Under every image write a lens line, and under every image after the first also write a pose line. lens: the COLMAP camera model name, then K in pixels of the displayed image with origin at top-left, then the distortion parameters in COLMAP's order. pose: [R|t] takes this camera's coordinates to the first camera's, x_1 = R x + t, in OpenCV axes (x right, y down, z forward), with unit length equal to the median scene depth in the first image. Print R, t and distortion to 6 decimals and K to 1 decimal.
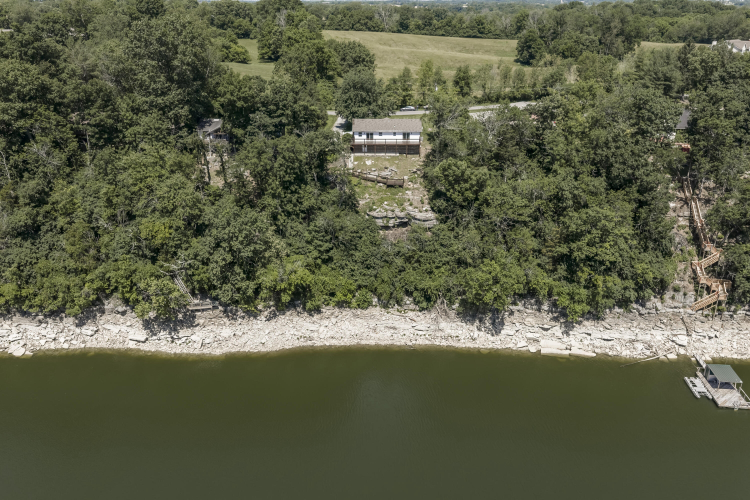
lens RADIAL K [[619.2, 0, 376.9], [0, 619.2, 247.5], [0, 0, 1]] dist [0.017887, -0.036908]
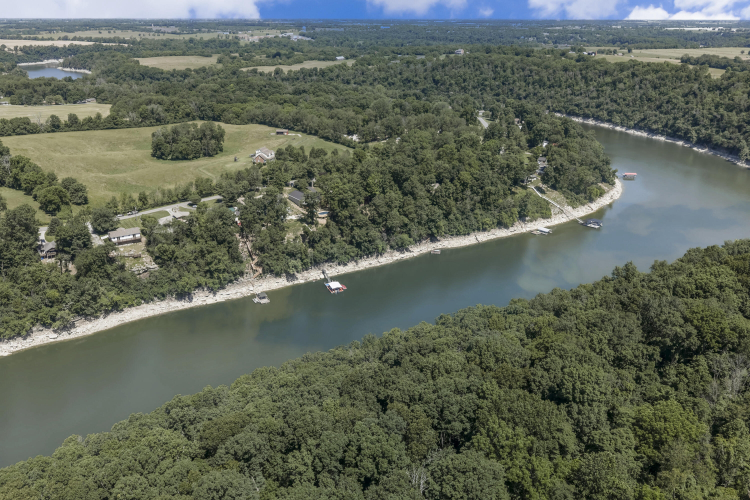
lens RADIAL K [[619.2, 0, 376.9], [0, 619.2, 247.5], [0, 0, 1]] dist [0.017887, -0.036908]
pose [[0.825382, -0.195143, 0.529778, -0.544998], [0.204557, 0.977973, 0.041540, -0.047561], [-0.526214, 0.074083, 0.847119, -1.823613]]
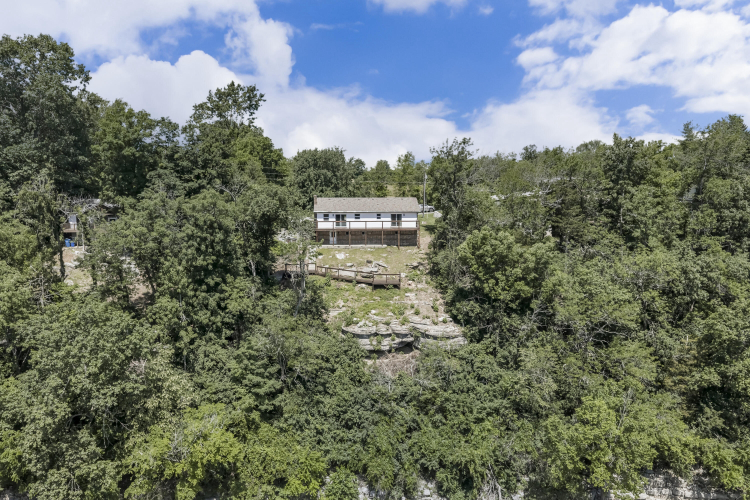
lens RADIAL K [[619.2, 0, 376.9], [0, 619.2, 247.5], [0, 0, 1]] dist [0.017887, -0.036908]
pose [[0.996440, -0.009763, 0.083732, -0.033313], [0.032136, 0.962260, -0.270229, 0.029962], [-0.077934, 0.271958, 0.959148, 0.446329]]
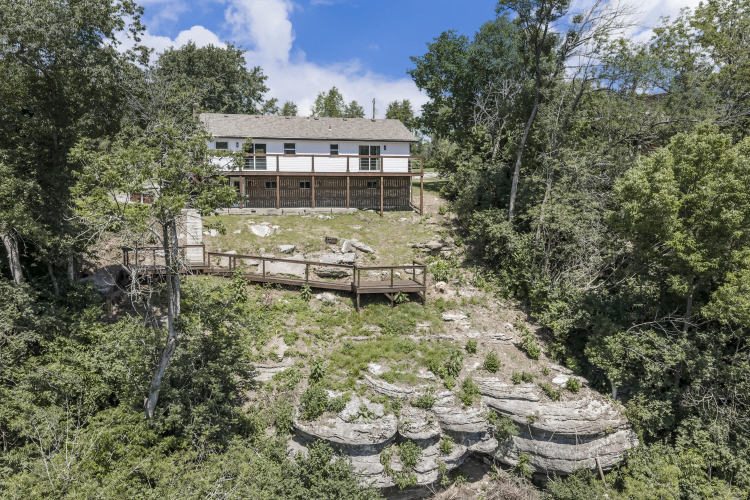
lens RADIAL K [[619.2, 0, 376.9], [0, 619.2, 247.5], [0, 0, 1]] dist [0.017887, -0.036908]
pose [[0.958330, -0.029200, 0.284166, -0.048781], [0.104770, 0.961370, -0.254543, -0.061538], [-0.265756, 0.273708, 0.924369, 0.839101]]
